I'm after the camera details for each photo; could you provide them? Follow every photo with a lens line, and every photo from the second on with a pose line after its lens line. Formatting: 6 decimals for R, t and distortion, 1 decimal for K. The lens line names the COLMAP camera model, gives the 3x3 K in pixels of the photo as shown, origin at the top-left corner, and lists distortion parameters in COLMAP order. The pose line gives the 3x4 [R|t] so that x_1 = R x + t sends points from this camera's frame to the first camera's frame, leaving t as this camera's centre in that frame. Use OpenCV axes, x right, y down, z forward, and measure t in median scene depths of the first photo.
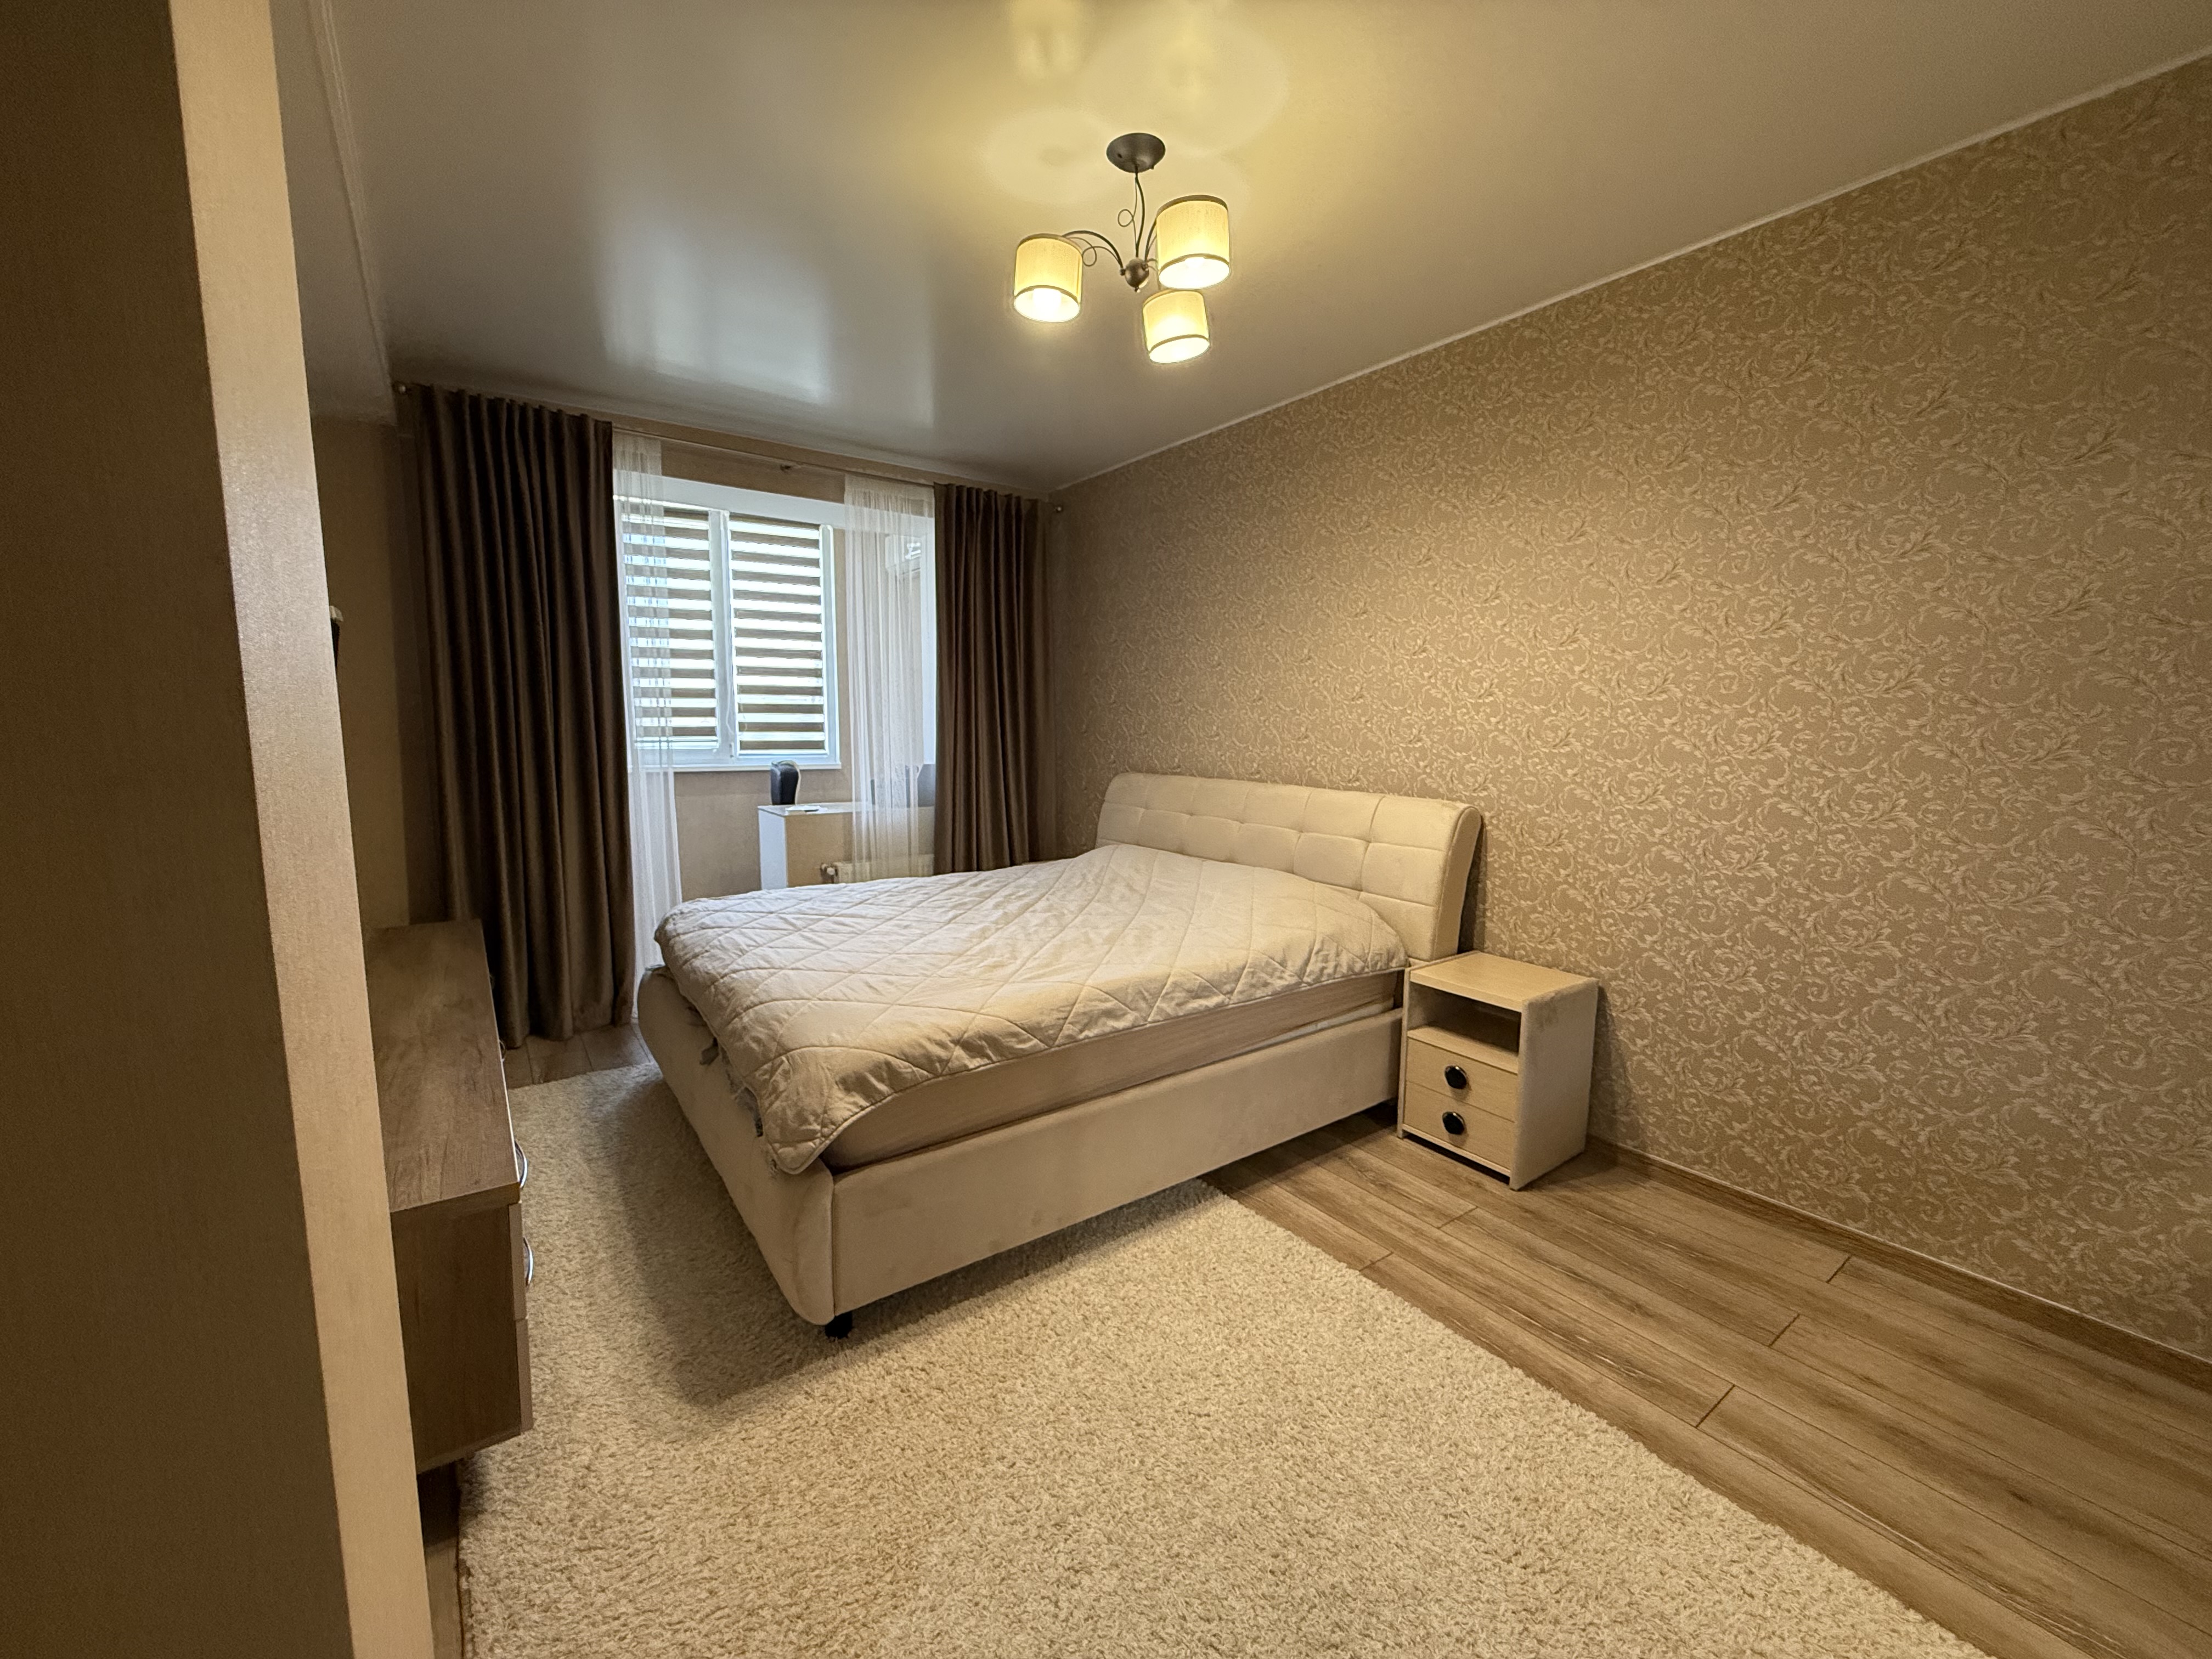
lens RADIAL K [[884.1, 0, 1097.4], [0, 884.1, 826.4], [0, 0, 1]] dist [-0.000704, -0.000289]
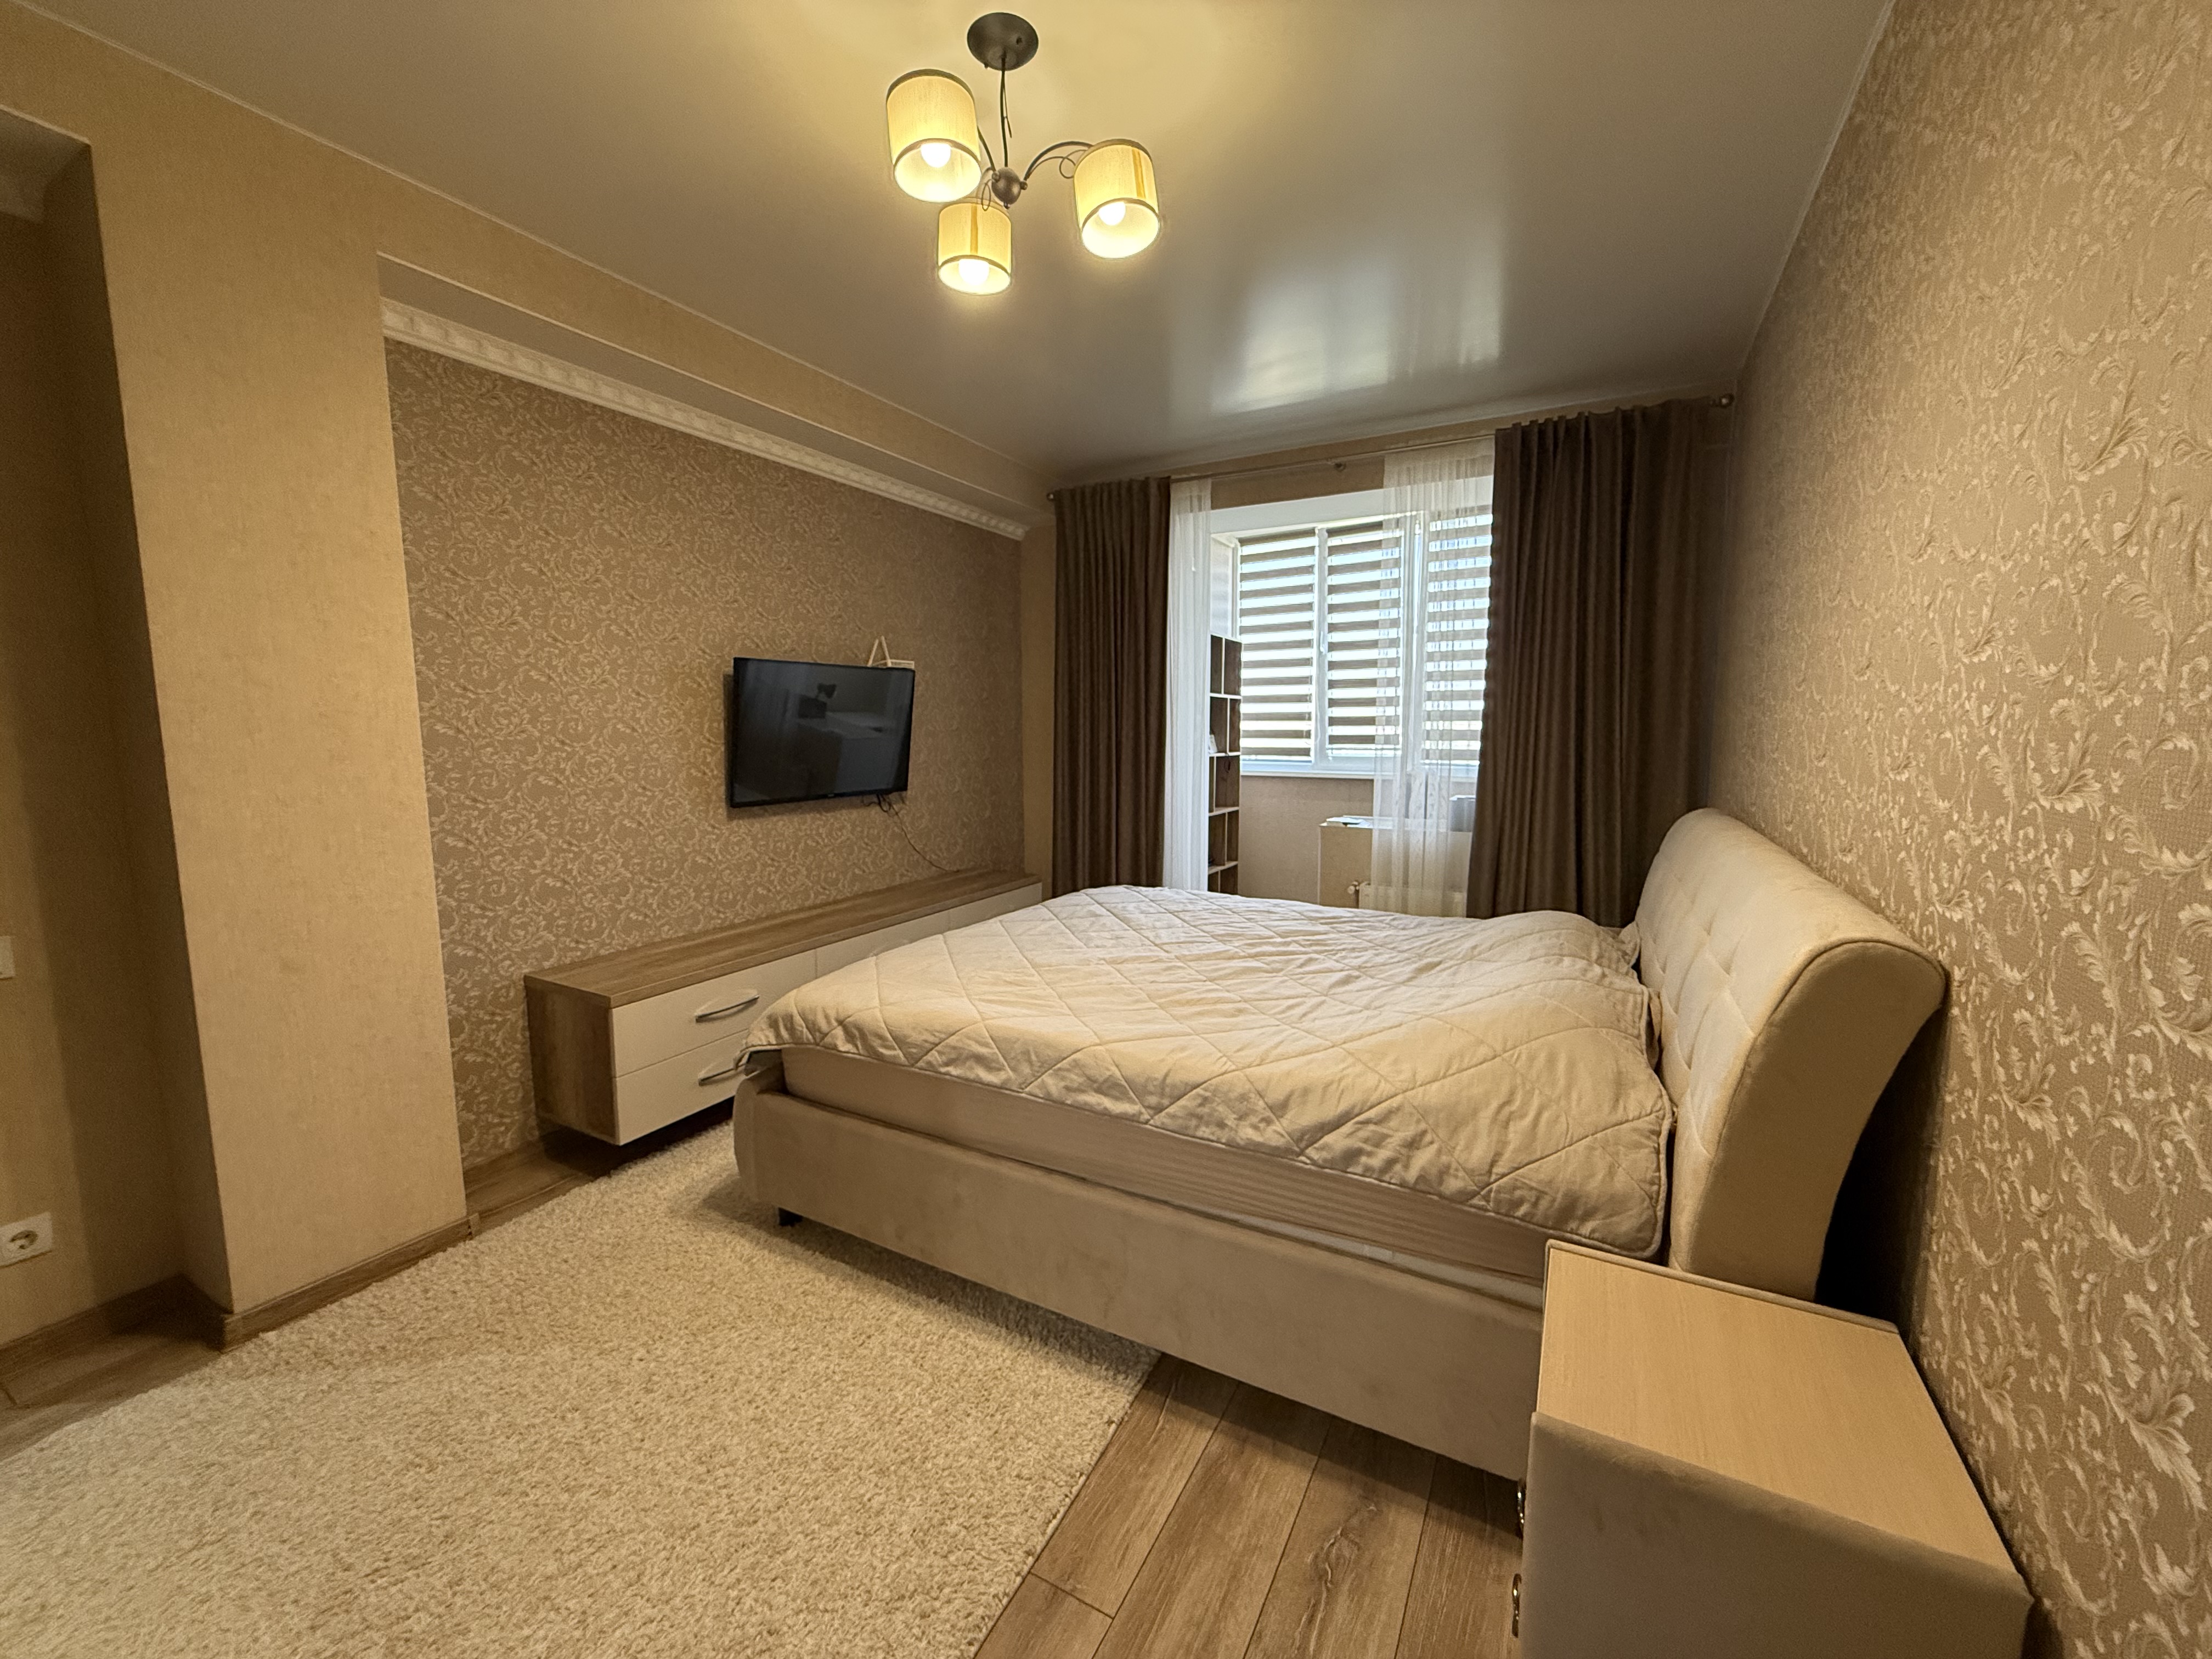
lens RADIAL K [[882.7, 0, 1101.7], [0, 882.7, 826.1], [0, 0, 1]] dist [-0.001652, -0.000256]
pose [[0.423043, 0.091673, -0.901460, 0.732155], [-0.100819, 0.993454, 0.053715, -0.068226], [0.900483, 0.068161, 0.429516, 0.631547]]
